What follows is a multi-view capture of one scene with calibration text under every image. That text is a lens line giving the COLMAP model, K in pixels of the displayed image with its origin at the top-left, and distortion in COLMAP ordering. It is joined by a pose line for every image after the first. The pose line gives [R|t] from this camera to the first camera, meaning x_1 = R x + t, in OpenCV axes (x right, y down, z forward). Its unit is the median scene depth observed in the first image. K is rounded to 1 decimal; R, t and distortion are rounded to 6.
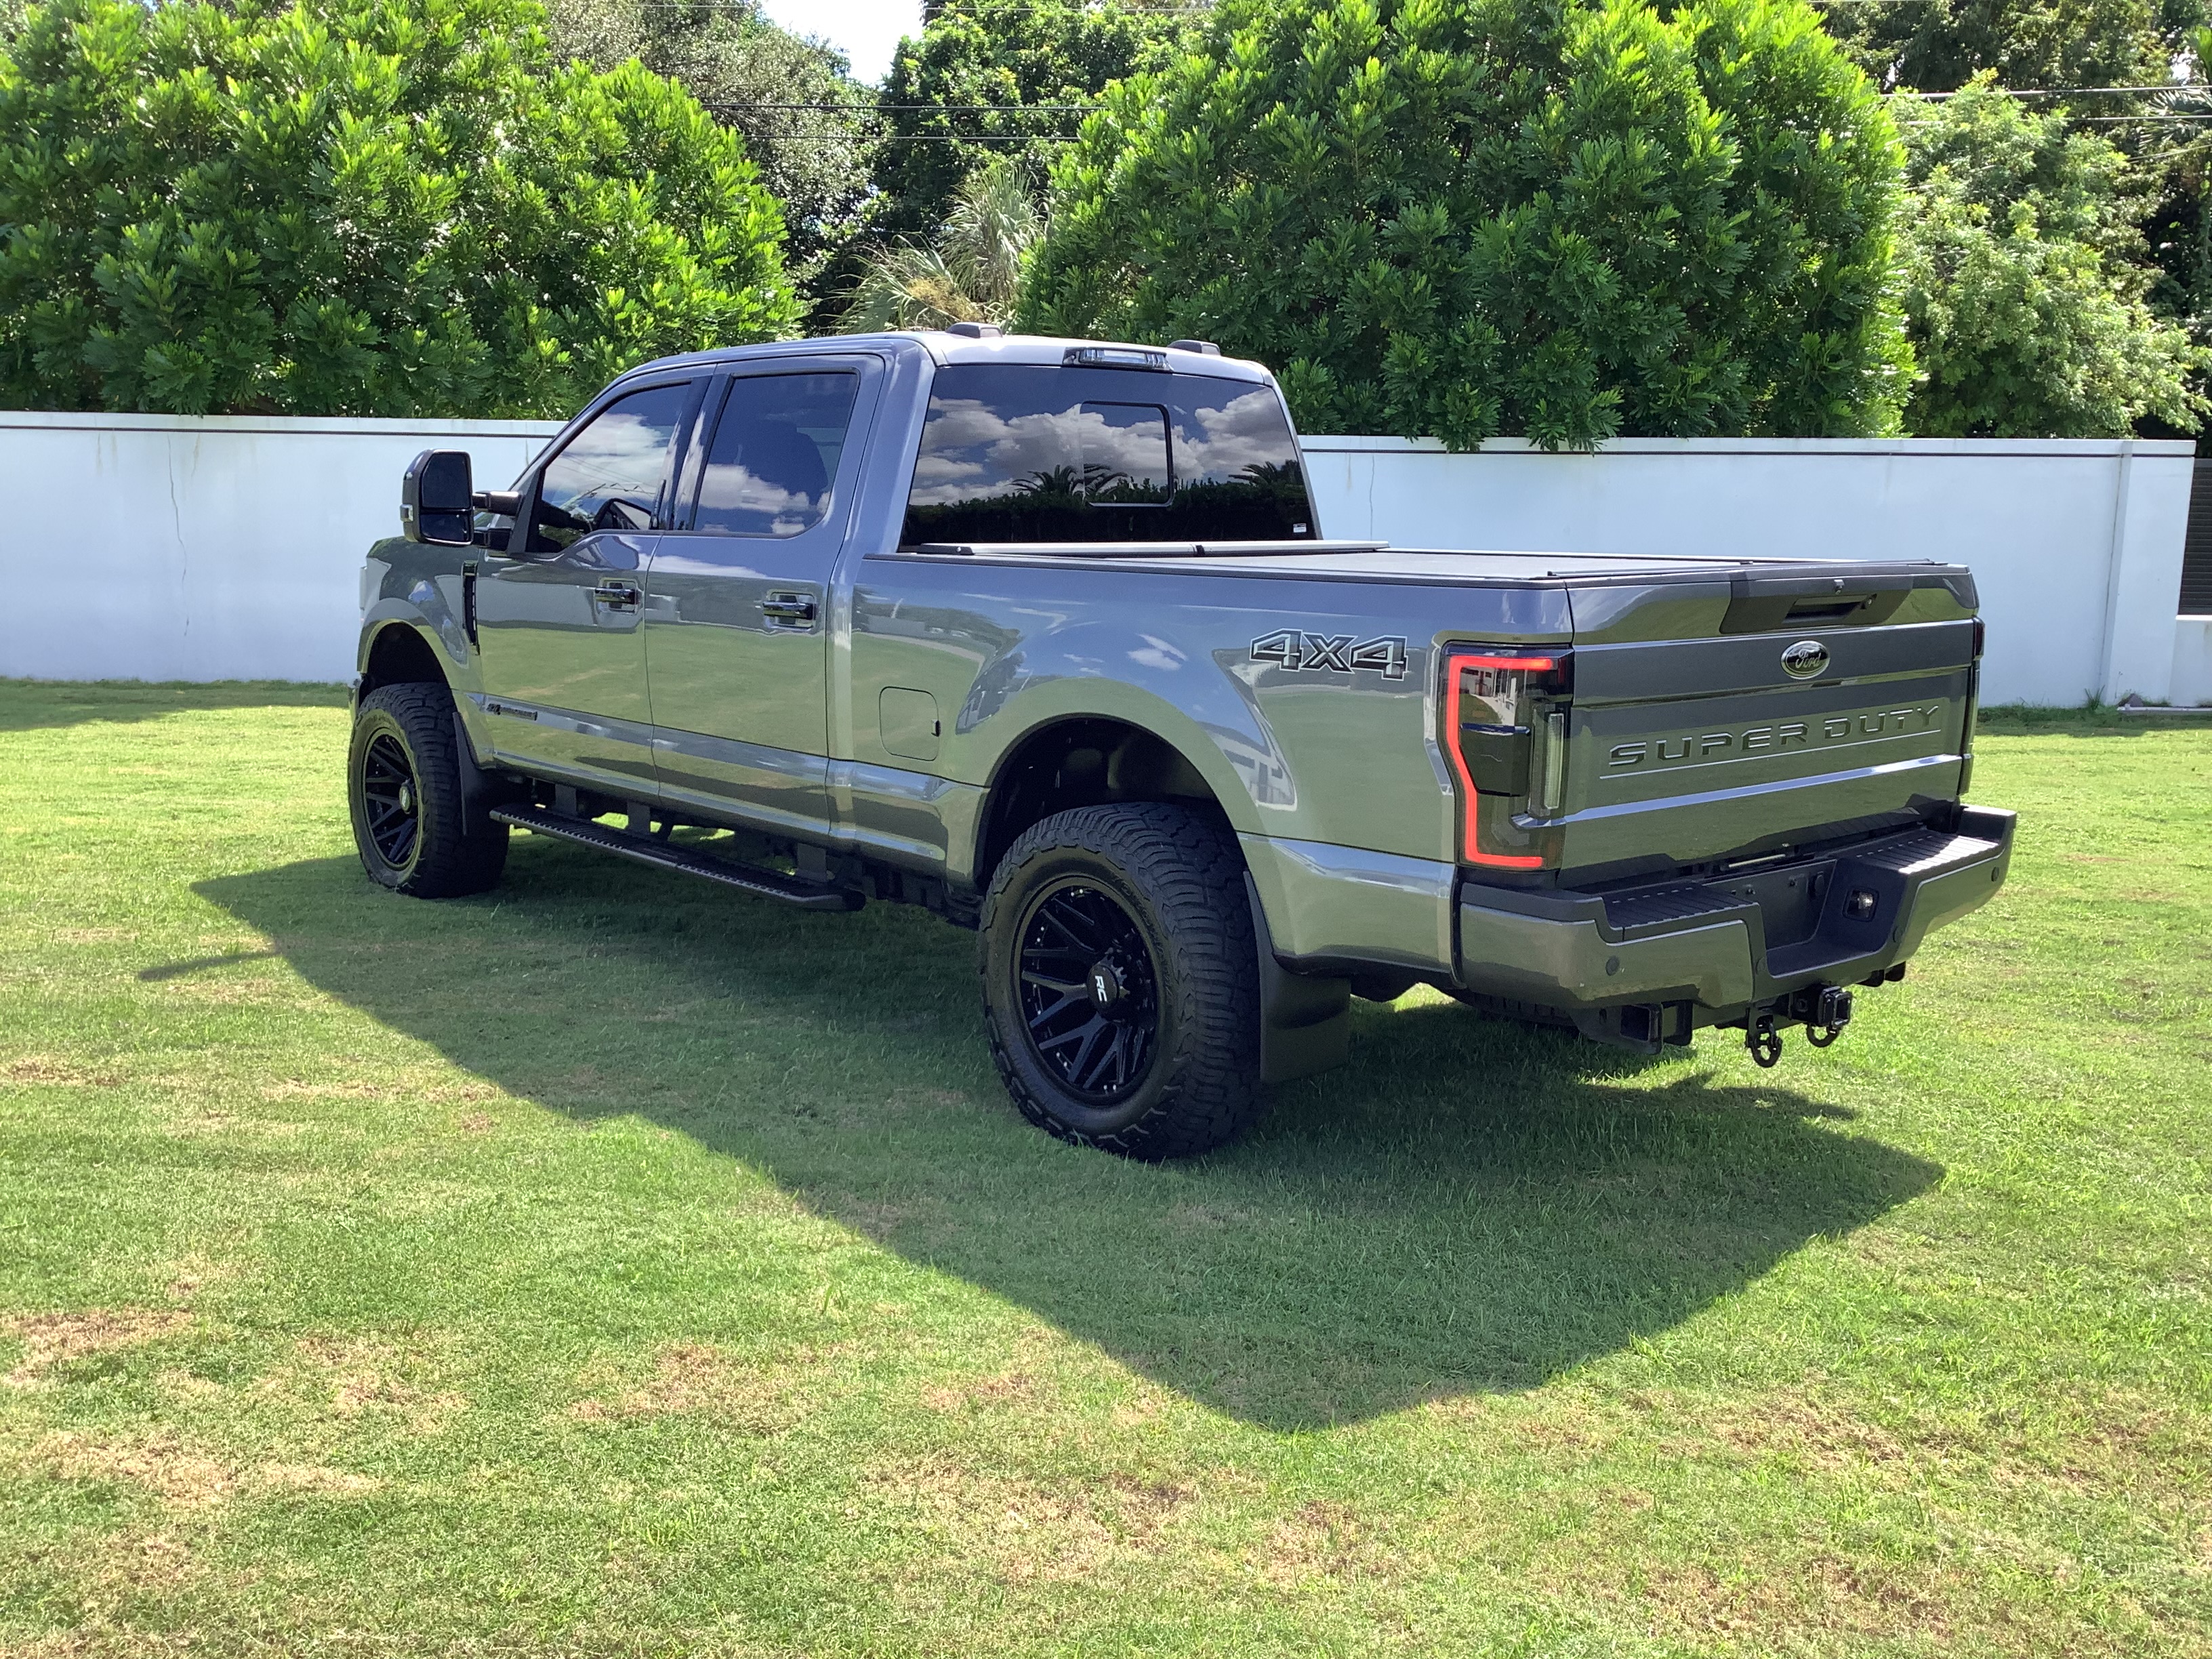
lens RADIAL K [[2021.5, 0, 1120.3], [0, 2021.5, 831.3], [0, 0, 1]] dist [0.112625, -0.206622]
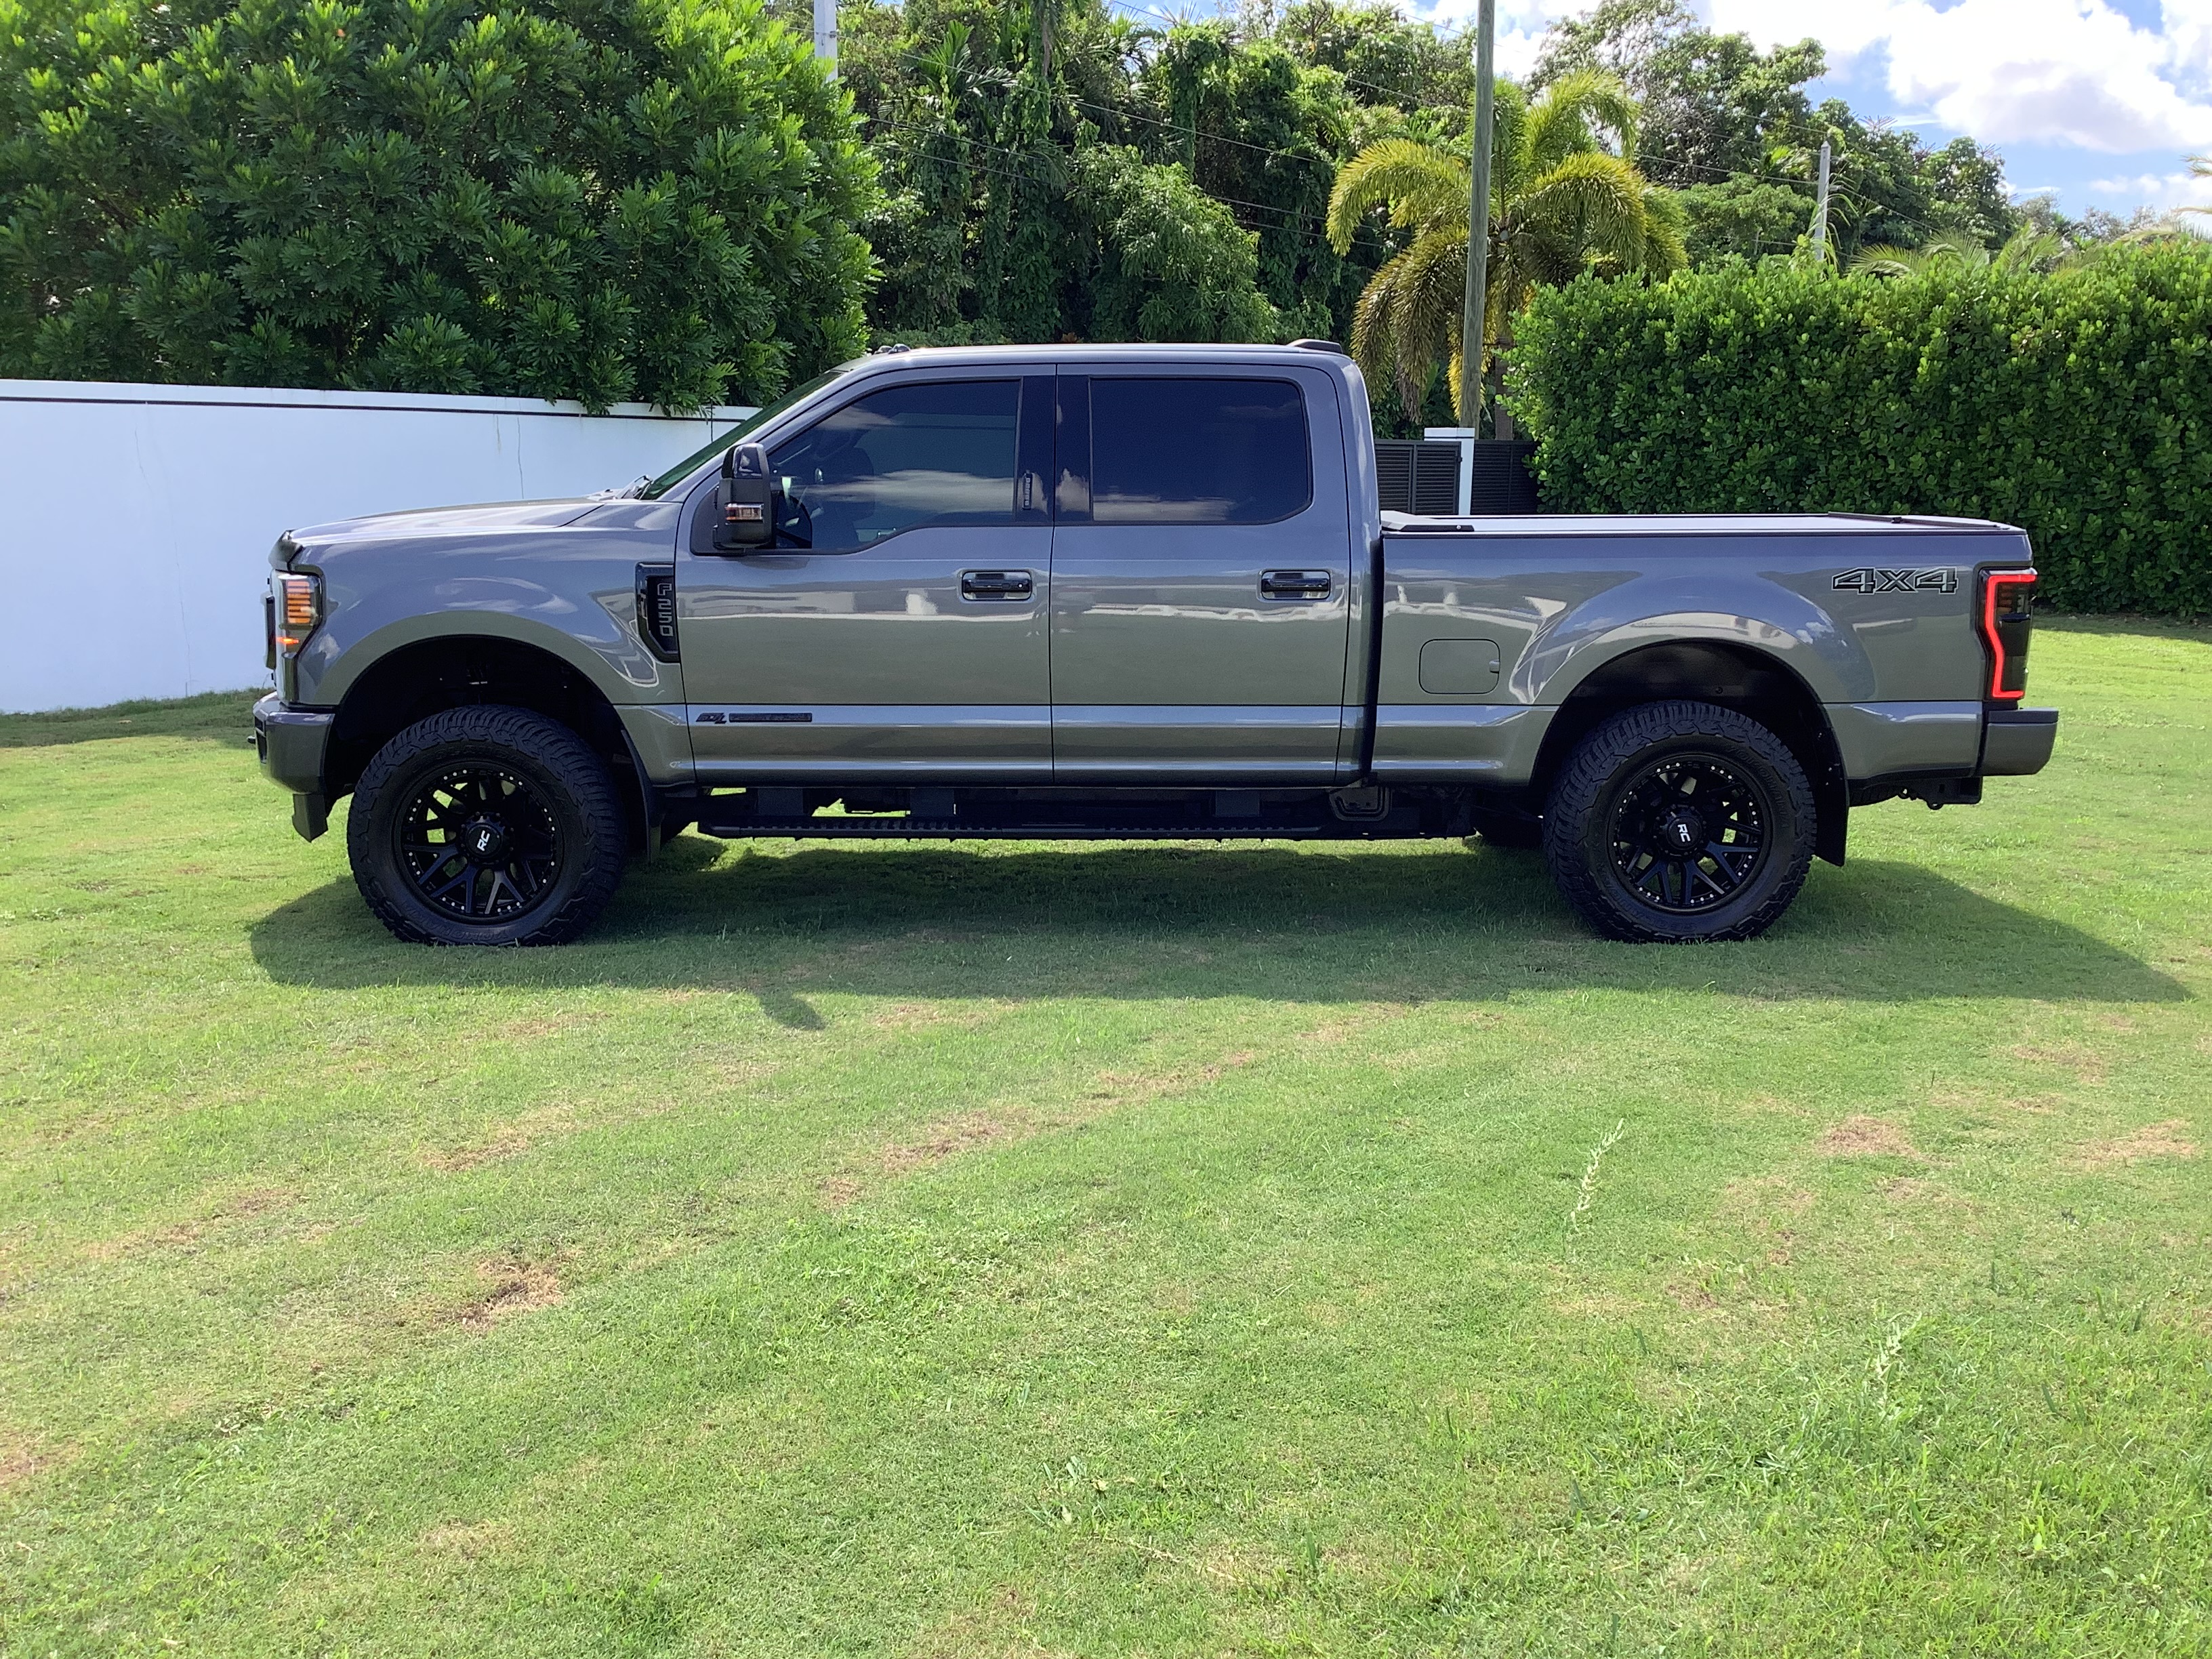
lens RADIAL K [[2121.3, 0, 1103.6], [0, 2121.3, 825.5], [0, 0, 1]] dist [0.056108, -0.202789]
pose [[0.635263, -0.139705, 0.759554, -0.568928], [0.126381, 0.989050, 0.076216, -0.037501], [-0.761885, 0.047577, 0.645963, 0.147719]]
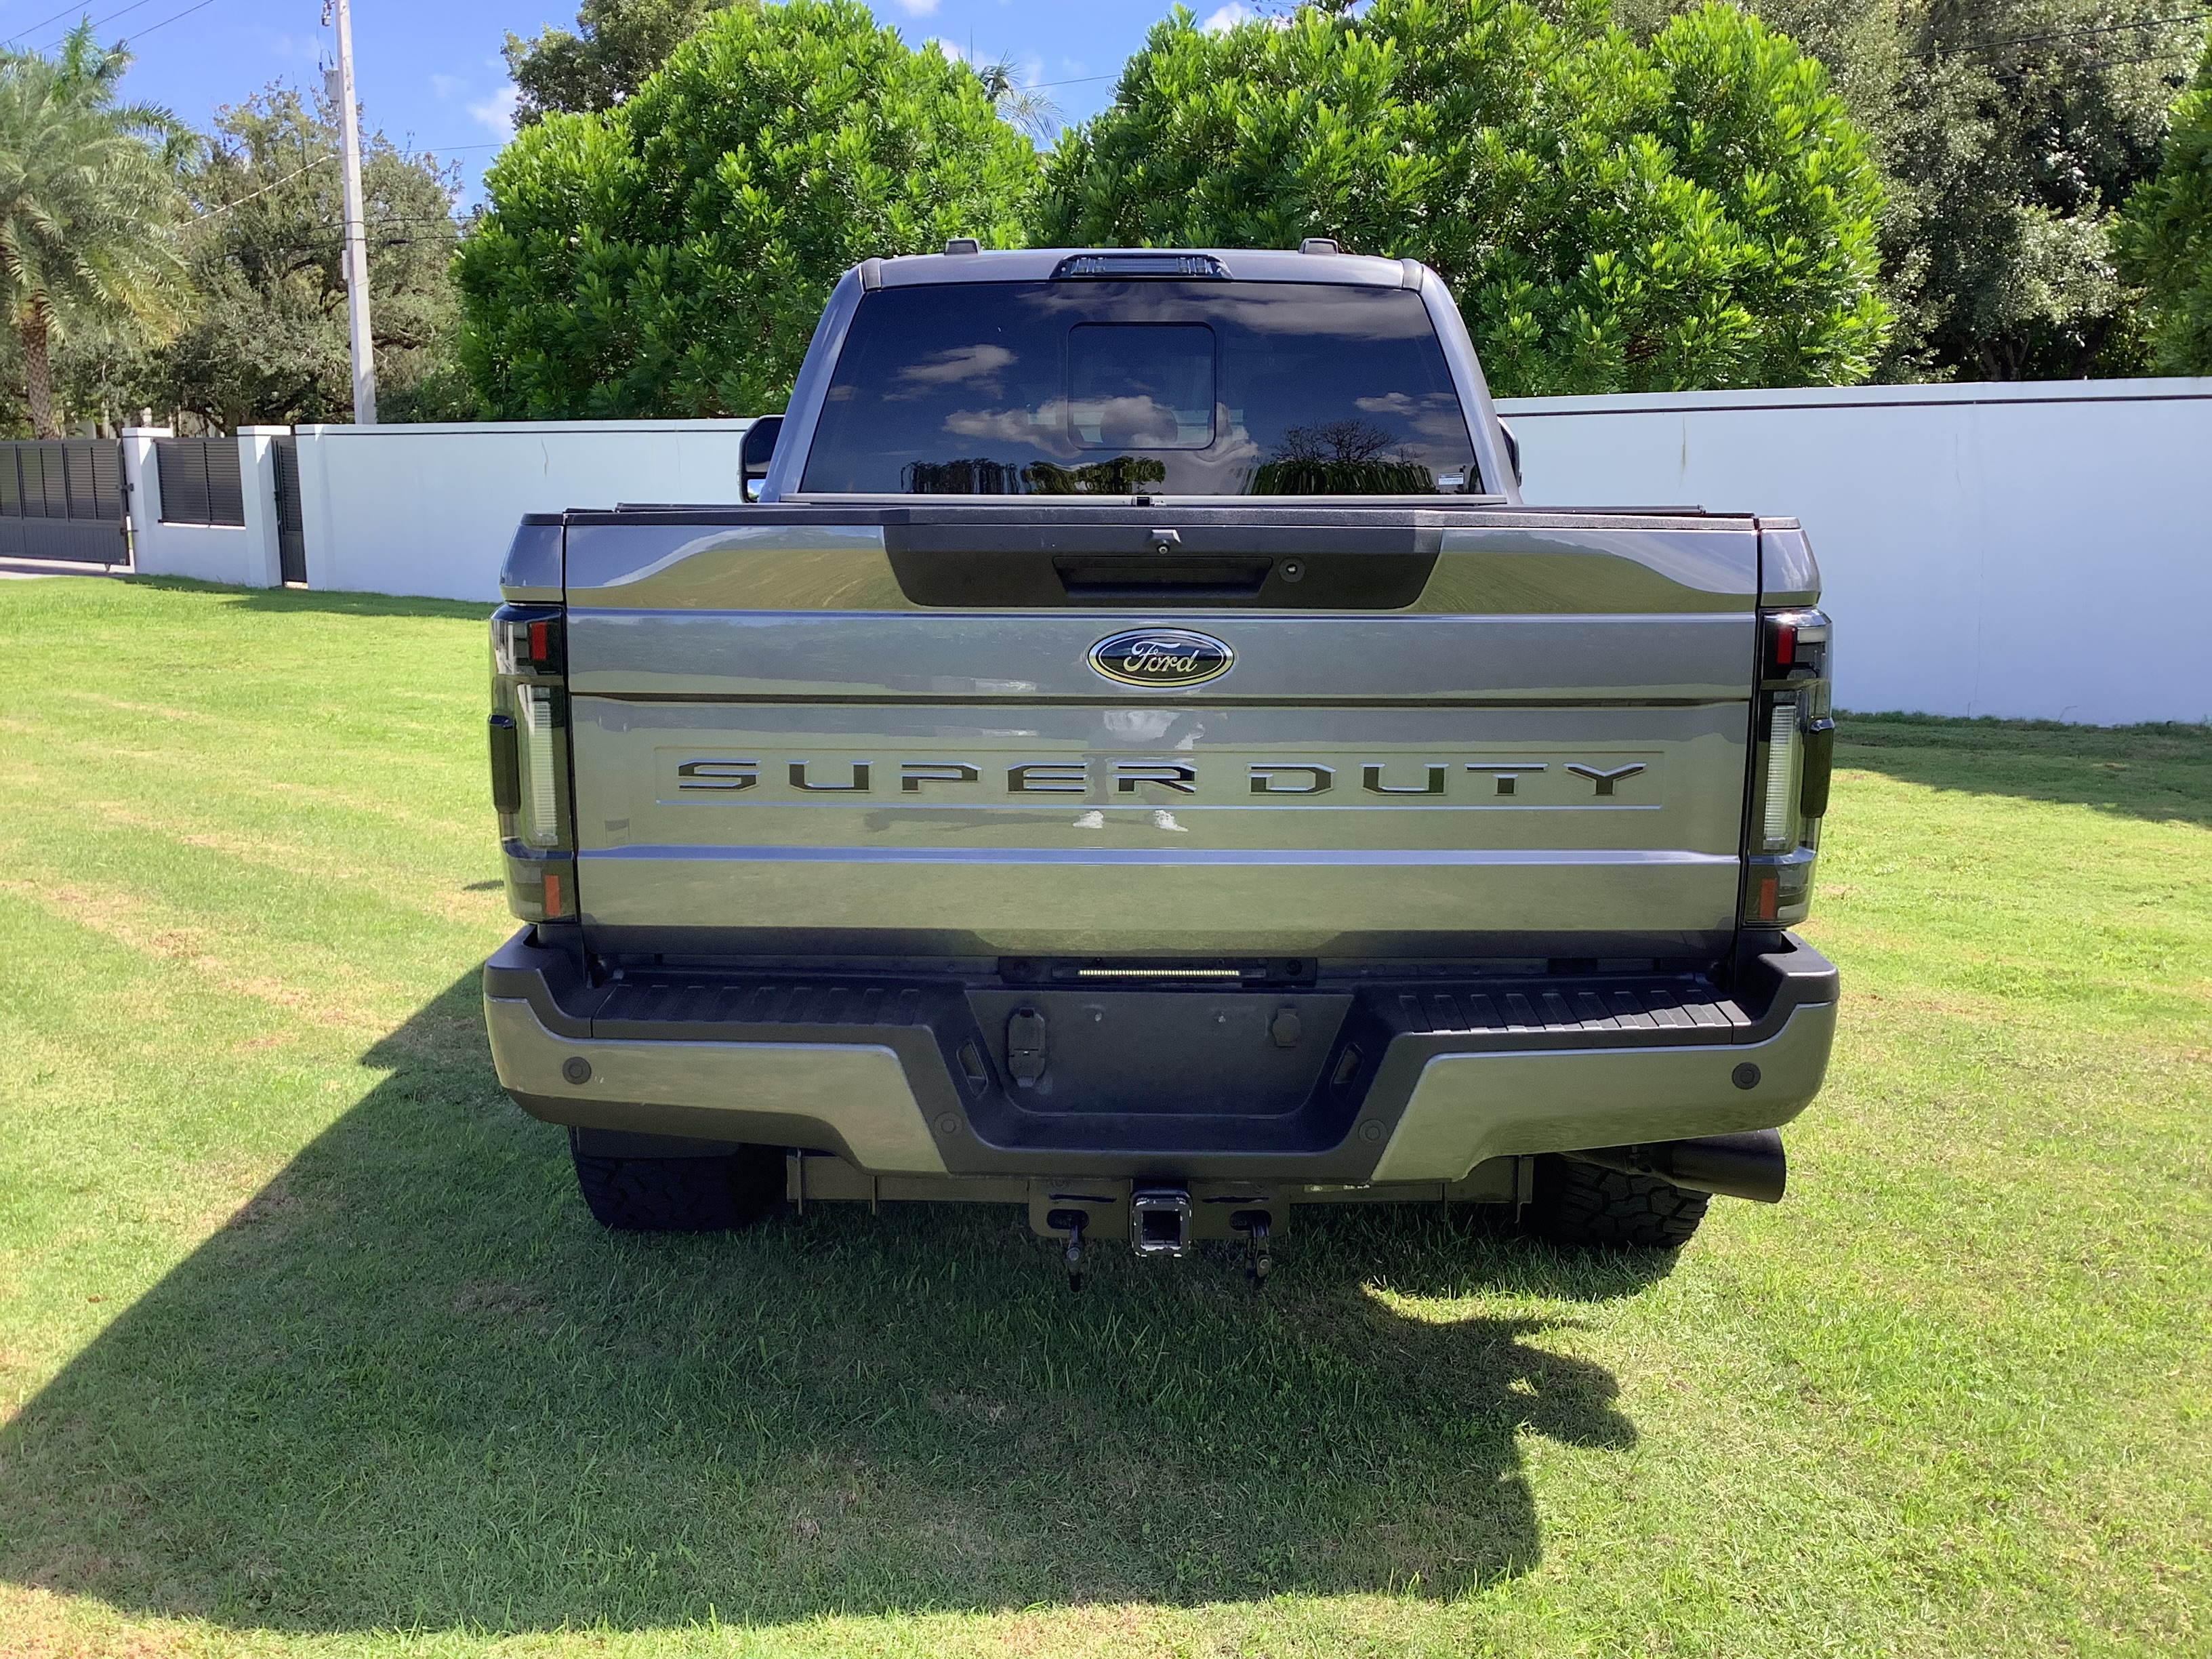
lens RADIAL K [[1999.0, 0, 1107.4], [0, 1999.0, 825.2], [0, 0, 1]] dist [0.104707, -0.167442]
pose [[0.750217, 0.100749, -0.653471, 0.279660], [-0.100113, 0.994237, 0.038352, -0.021375], [0.653569, 0.036648, 0.755979, 0.202822]]
